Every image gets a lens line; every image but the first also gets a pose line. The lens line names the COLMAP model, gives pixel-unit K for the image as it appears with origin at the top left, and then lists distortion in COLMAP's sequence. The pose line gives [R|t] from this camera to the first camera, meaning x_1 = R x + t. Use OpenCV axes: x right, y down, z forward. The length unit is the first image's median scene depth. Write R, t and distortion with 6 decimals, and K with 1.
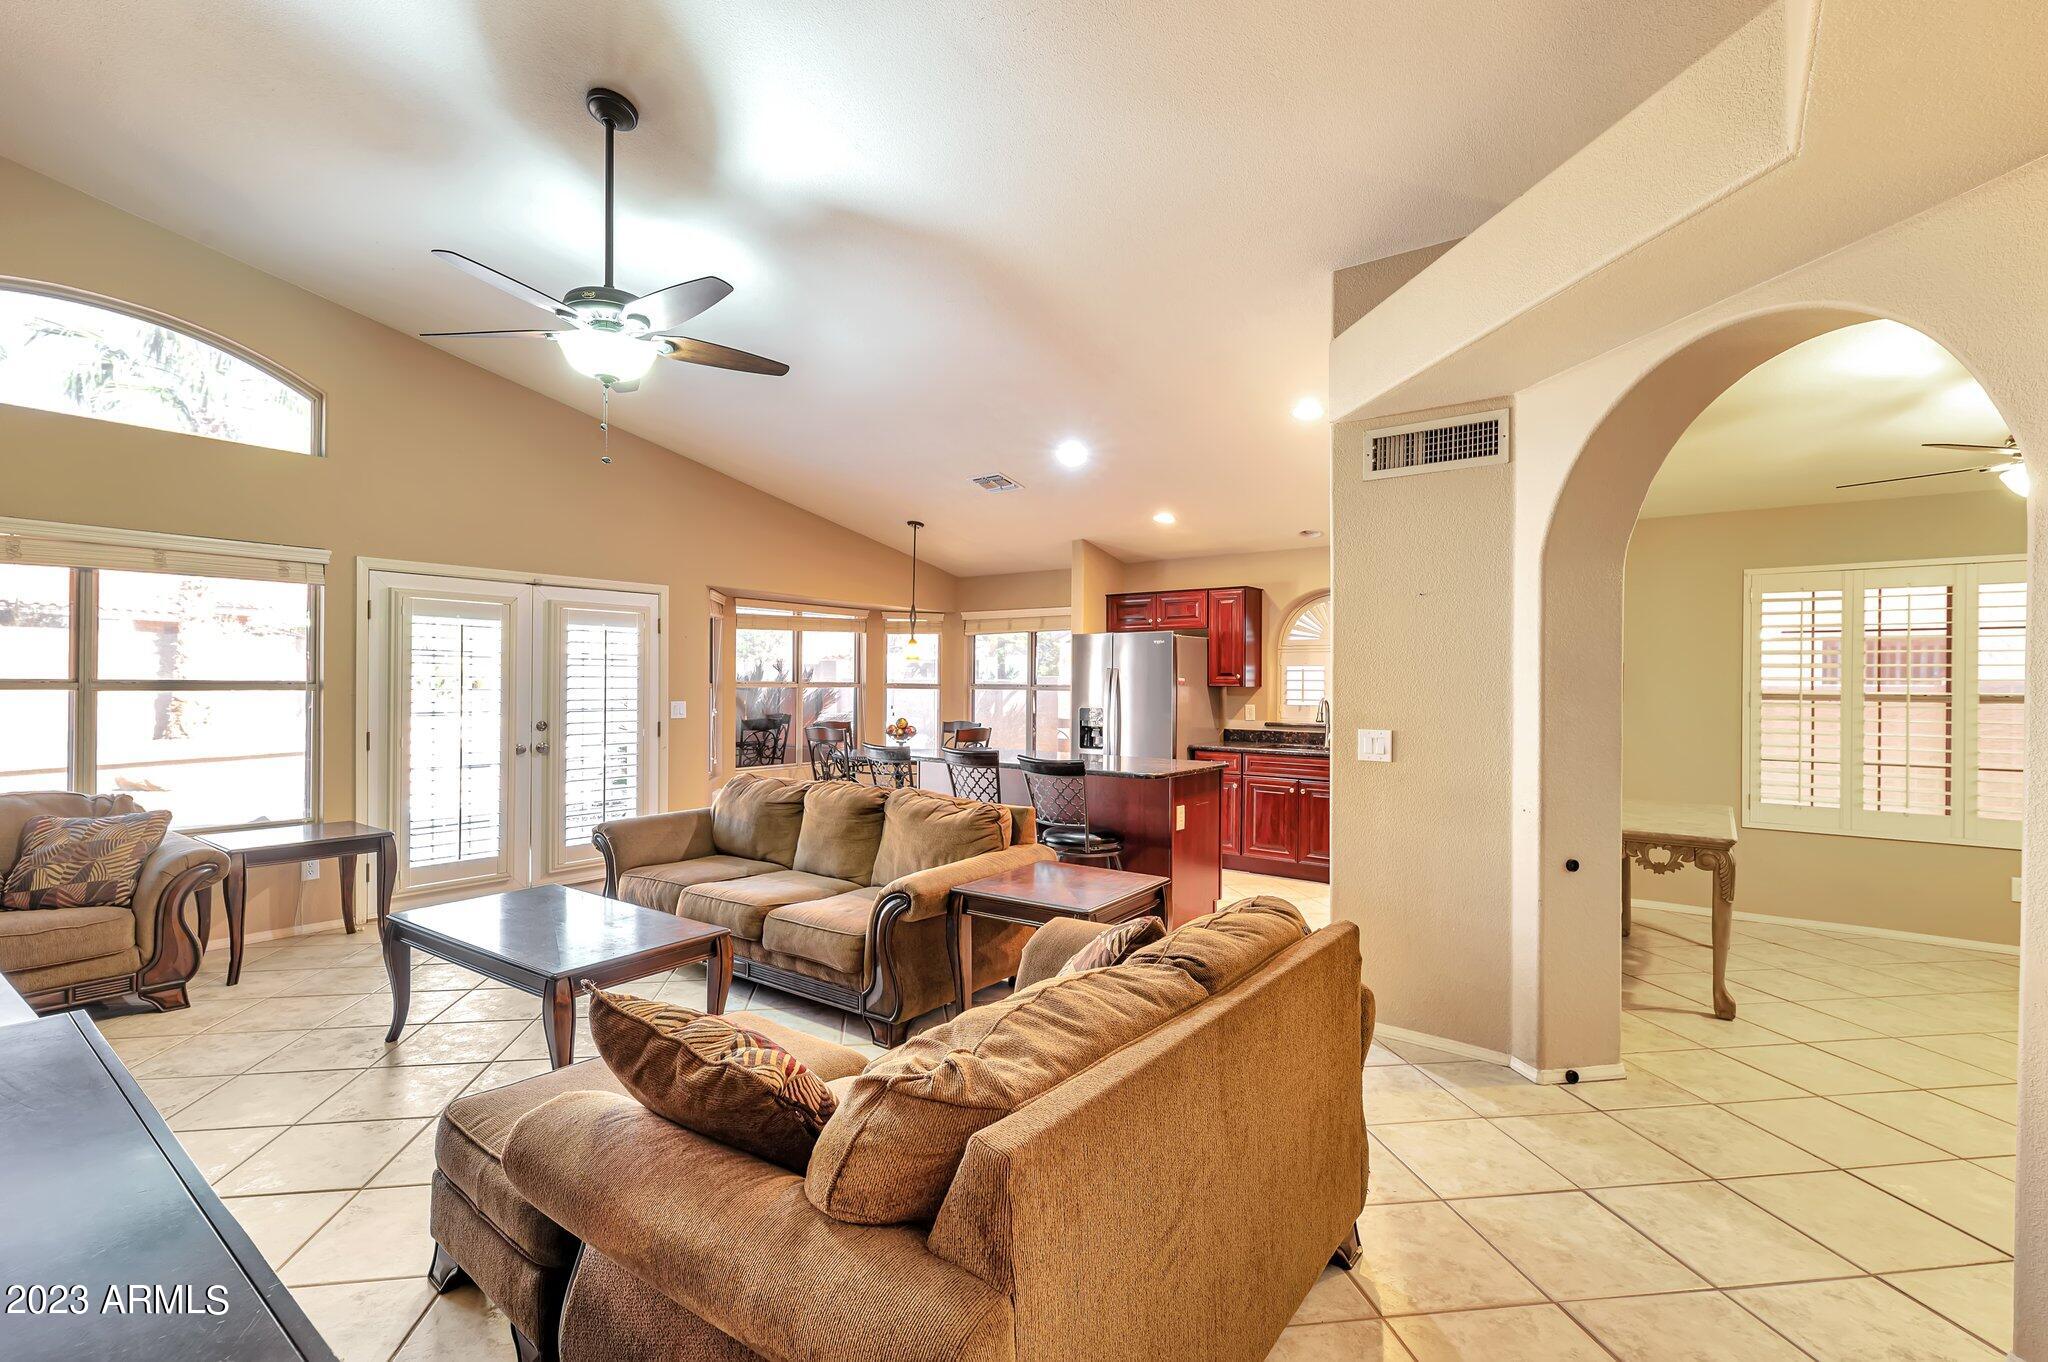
lens RADIAL K [[958.3, 0, 1024.0], [0, 958.3, 681.0], [0, 0, 1]] dist [-0.001221, -0.000025]
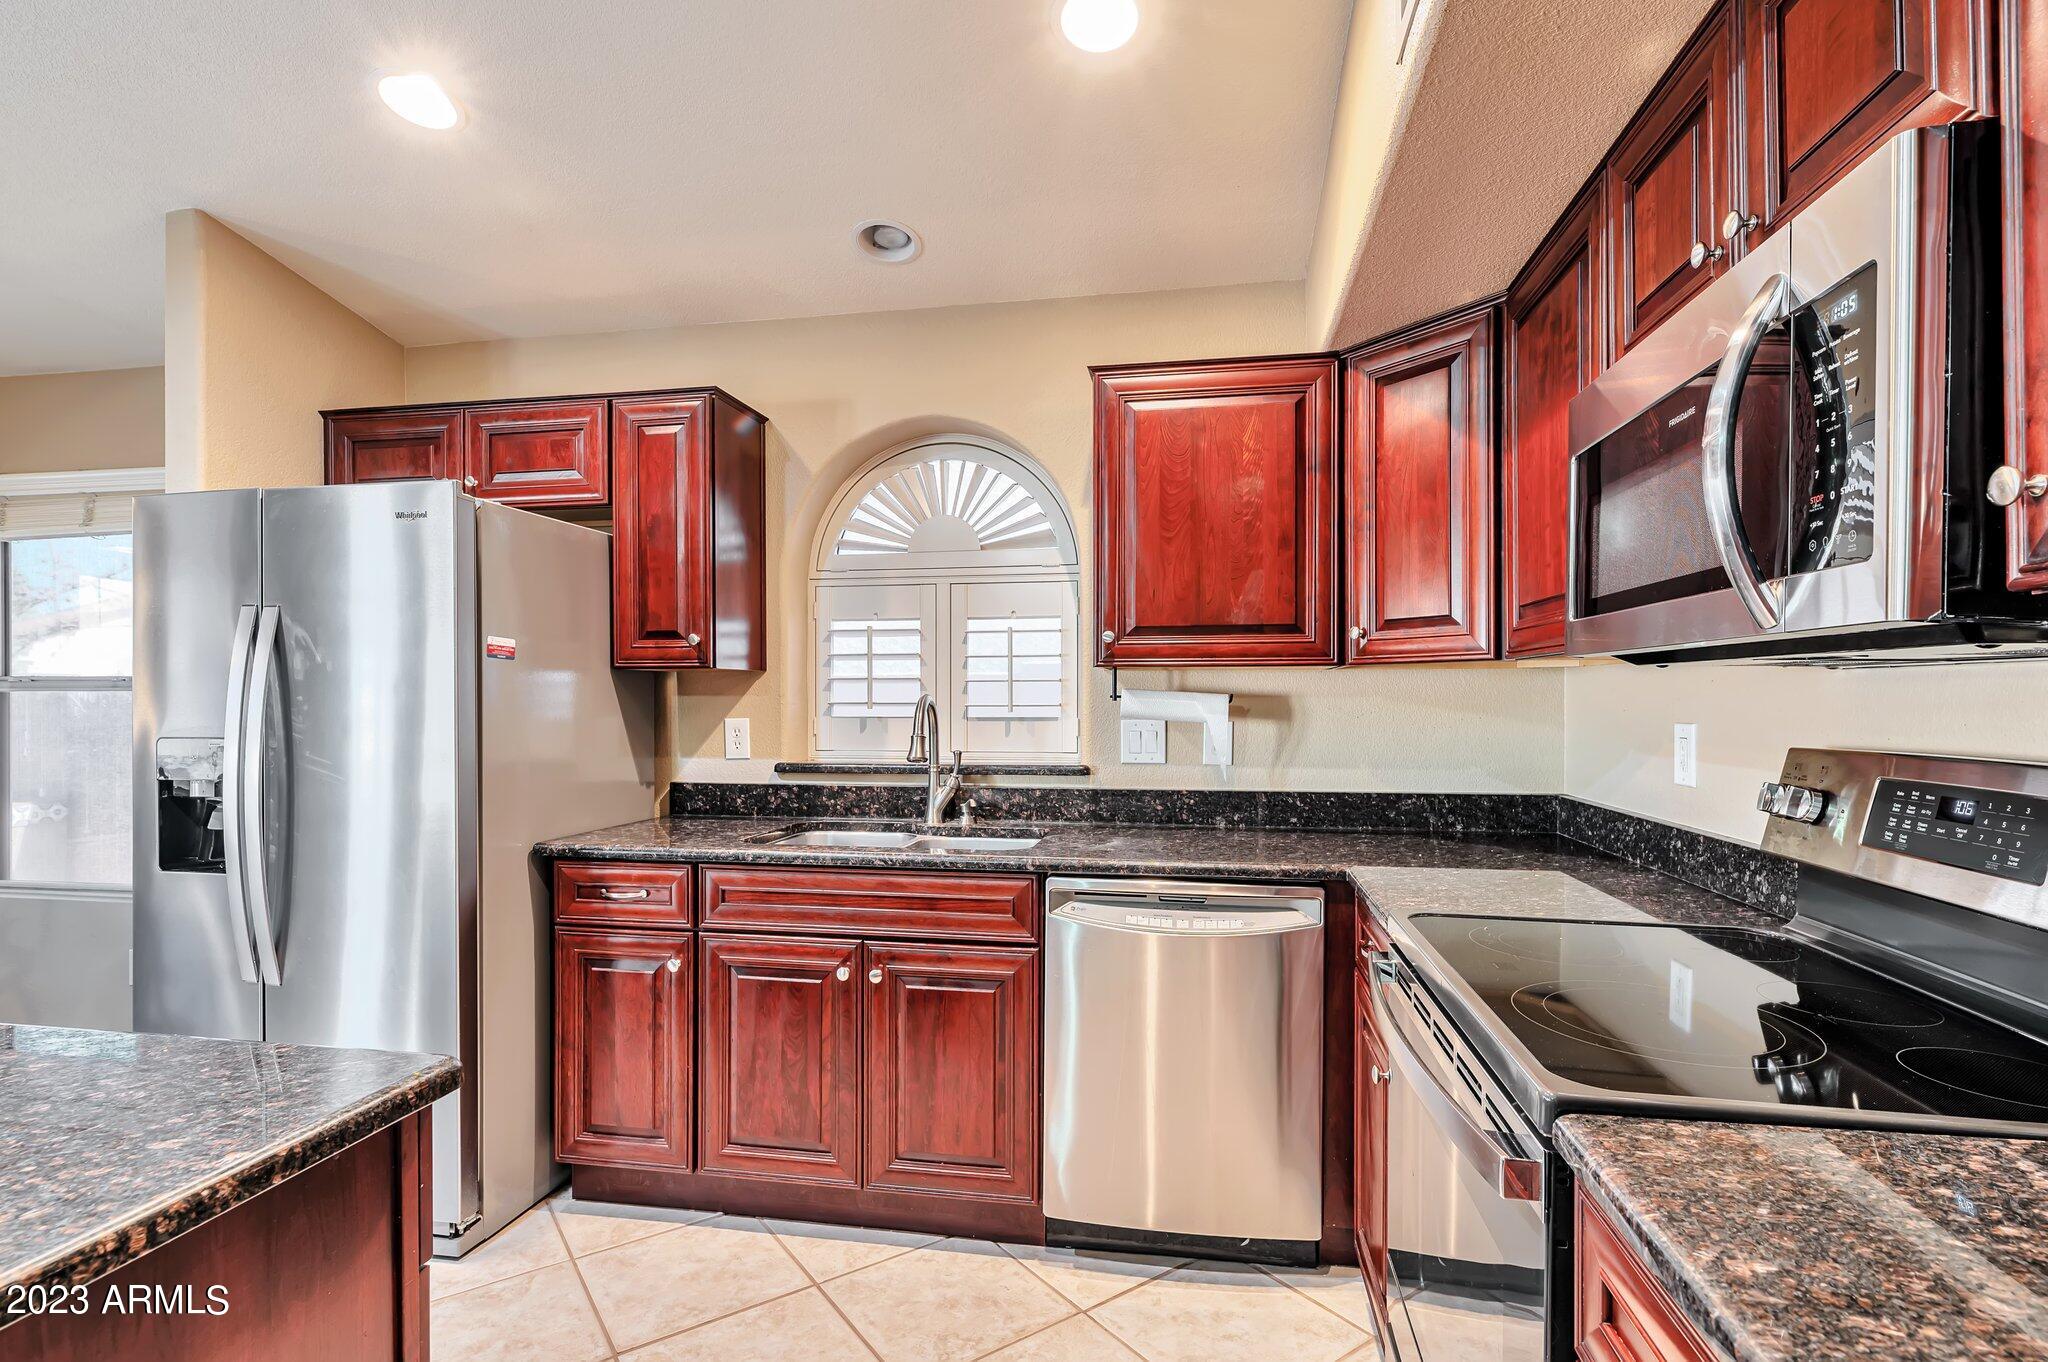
lens RADIAL K [[977.9, 0, 1032.2], [0, 977.9, 706.1], [0, 0, 1]] dist [0.001218, 0.000059]
pose [[0.895999, -0.009798, 0.443949, 0.169221], [0.006387, 0.999937, 0.009180, 0.017107], [-0.444011, -0.005390, 0.896005, 0.599243]]
